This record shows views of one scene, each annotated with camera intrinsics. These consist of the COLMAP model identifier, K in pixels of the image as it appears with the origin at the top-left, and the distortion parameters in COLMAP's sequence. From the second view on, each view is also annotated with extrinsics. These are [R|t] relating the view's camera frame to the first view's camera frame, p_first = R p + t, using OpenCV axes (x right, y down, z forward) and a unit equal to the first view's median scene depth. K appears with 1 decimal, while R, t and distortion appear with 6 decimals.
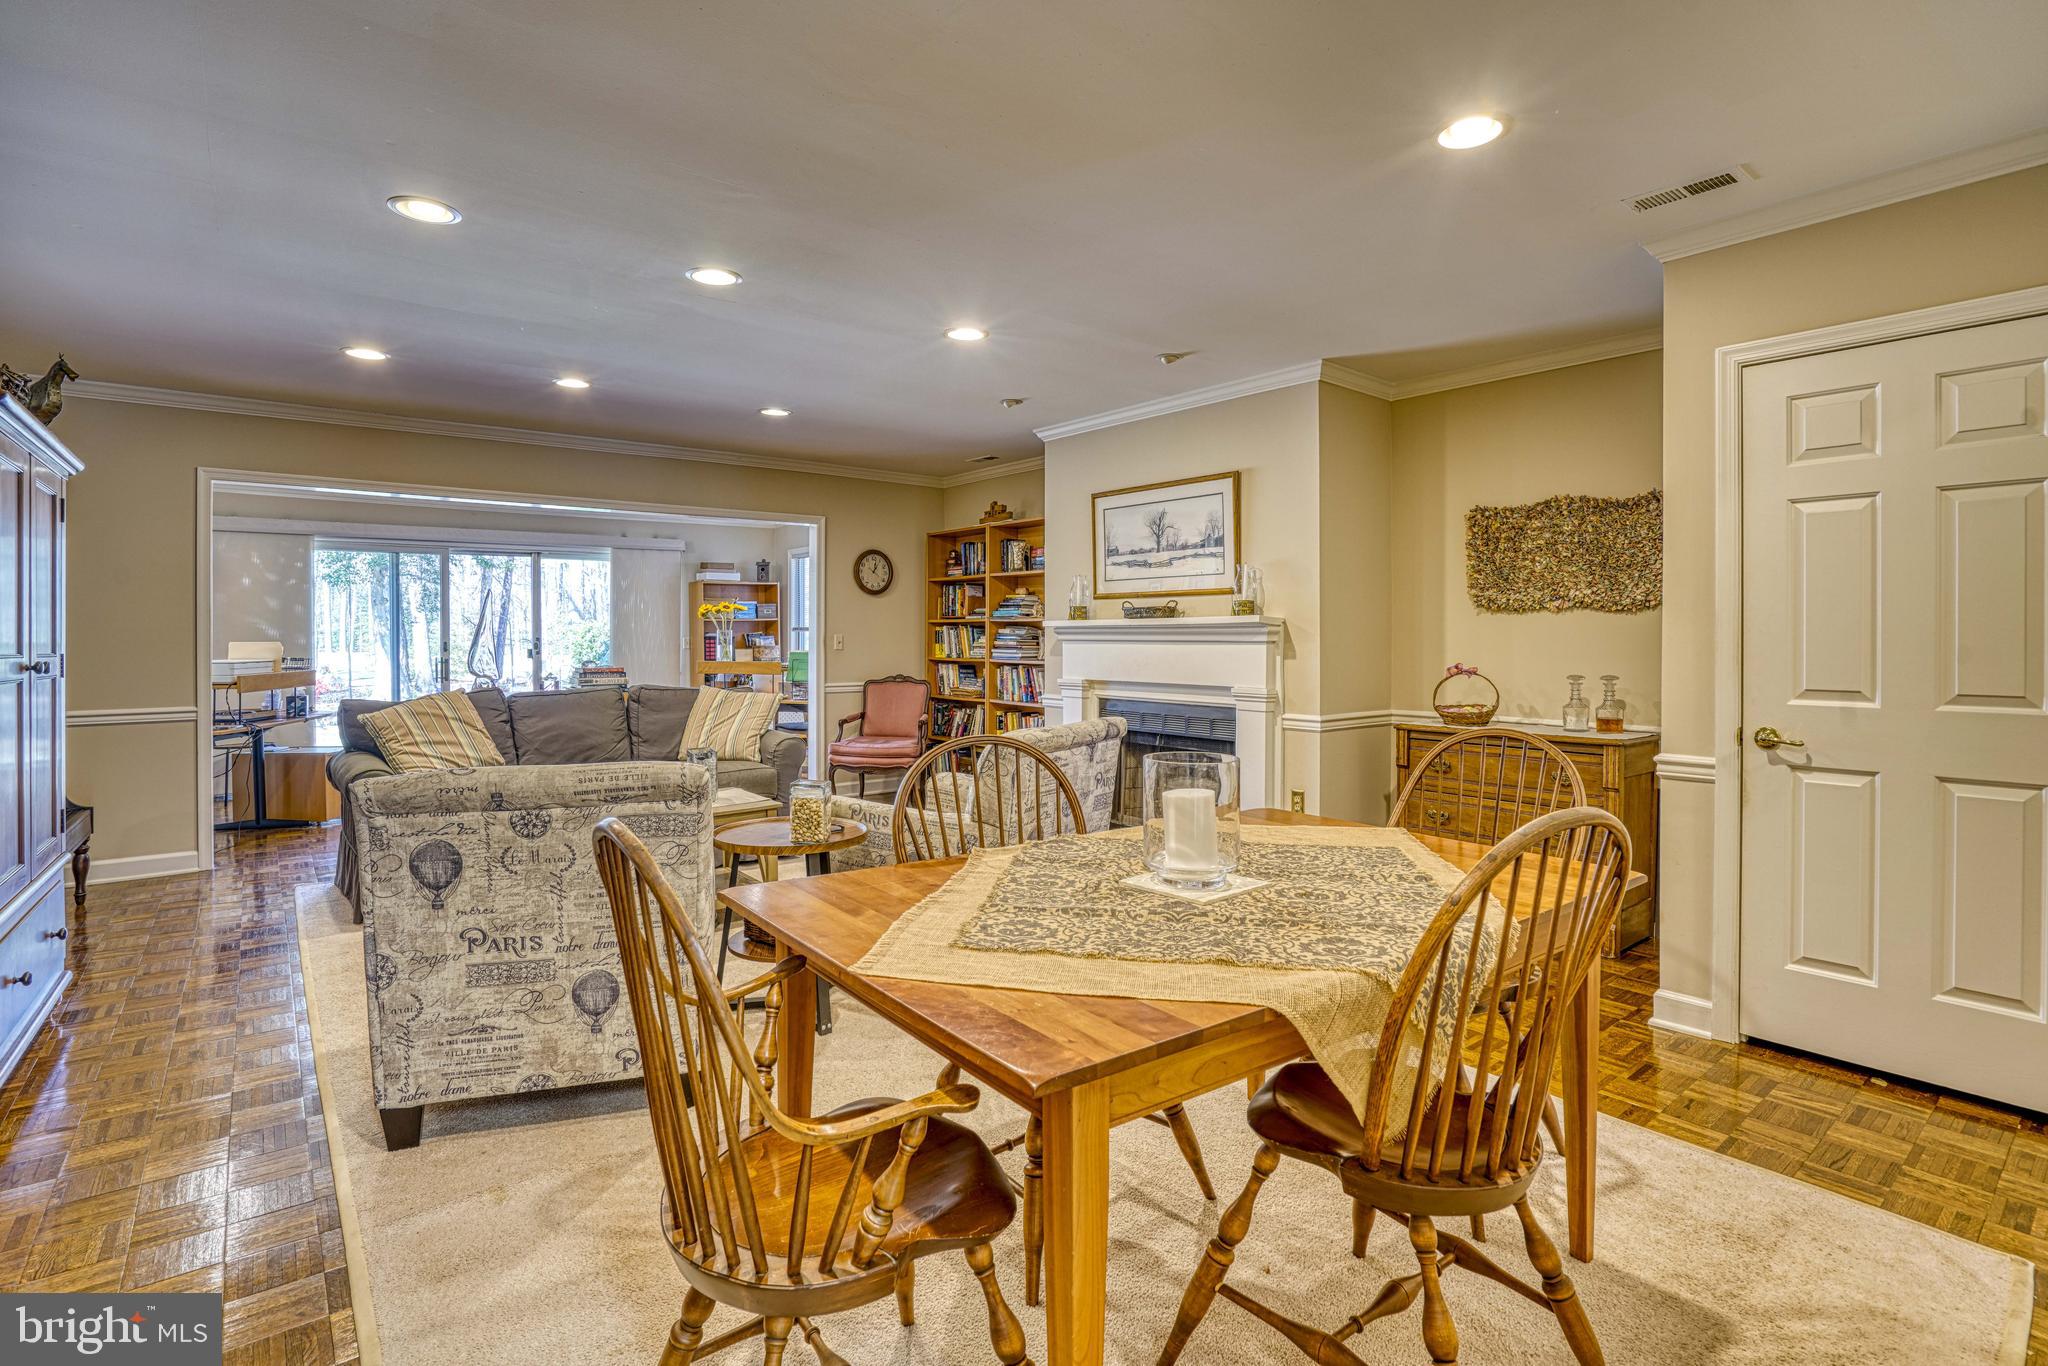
lens RADIAL K [[915.0, 0, 1027.7], [0, 915.0, 623.4], [0, 0, 1]] dist [0.000627, 0.000454]
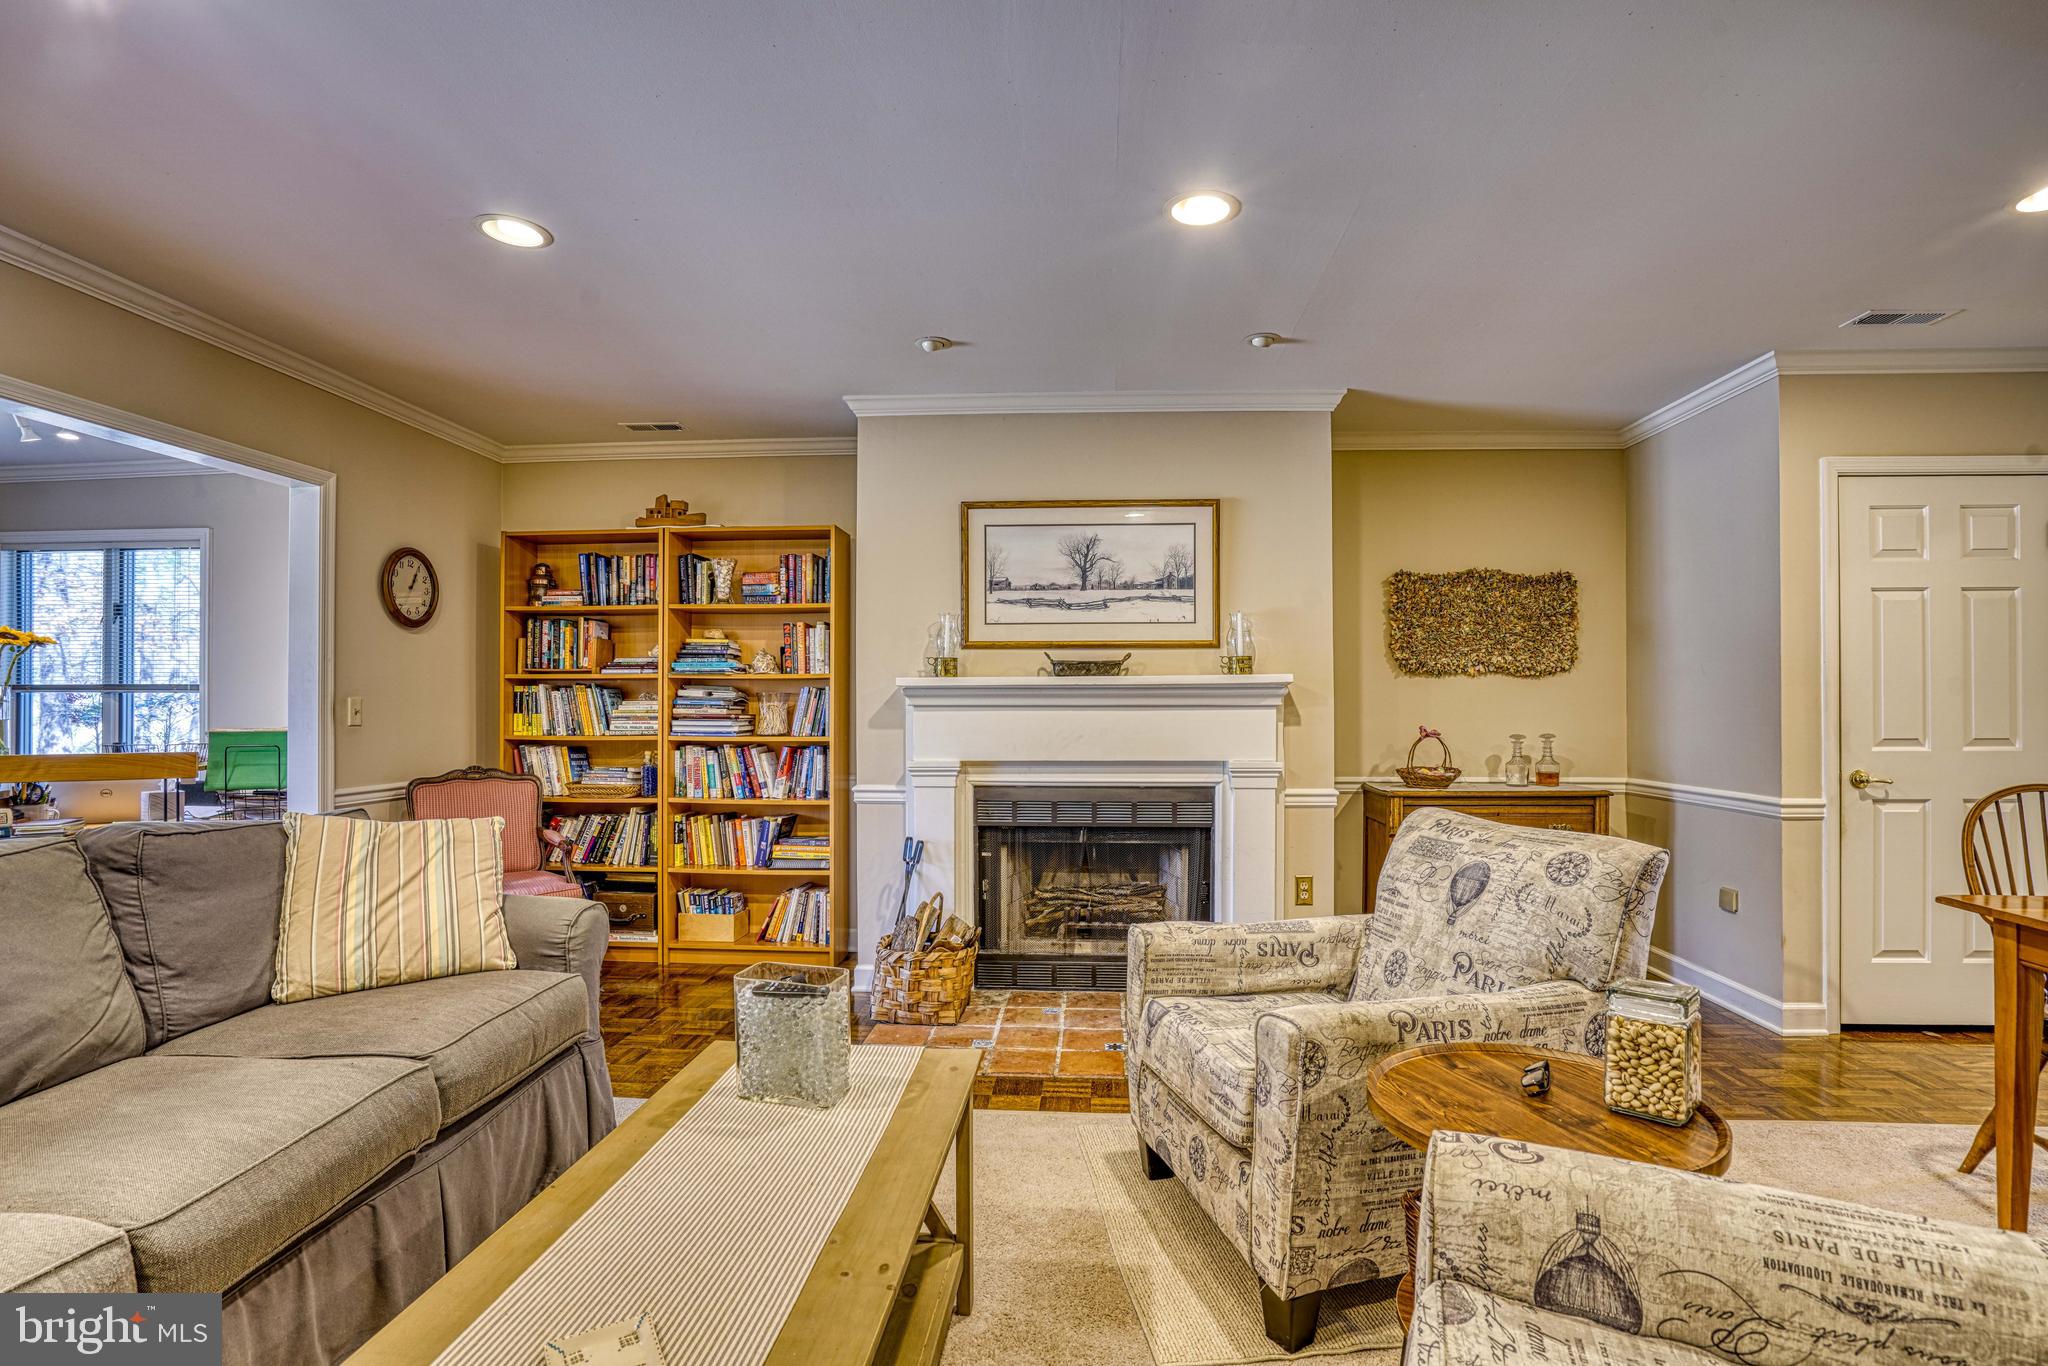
lens RADIAL K [[968.6, 0, 992.0], [0, 968.6, 682.9], [0, 0, 1]] dist [-0.055498, 0.025713]
pose [[0.711857, 0.011936, 0.702223, -0.481933], [-0.007222, 0.999927, -0.009676, 0.008394], [-0.702287, 0.001816, 0.711892, 0.479693]]
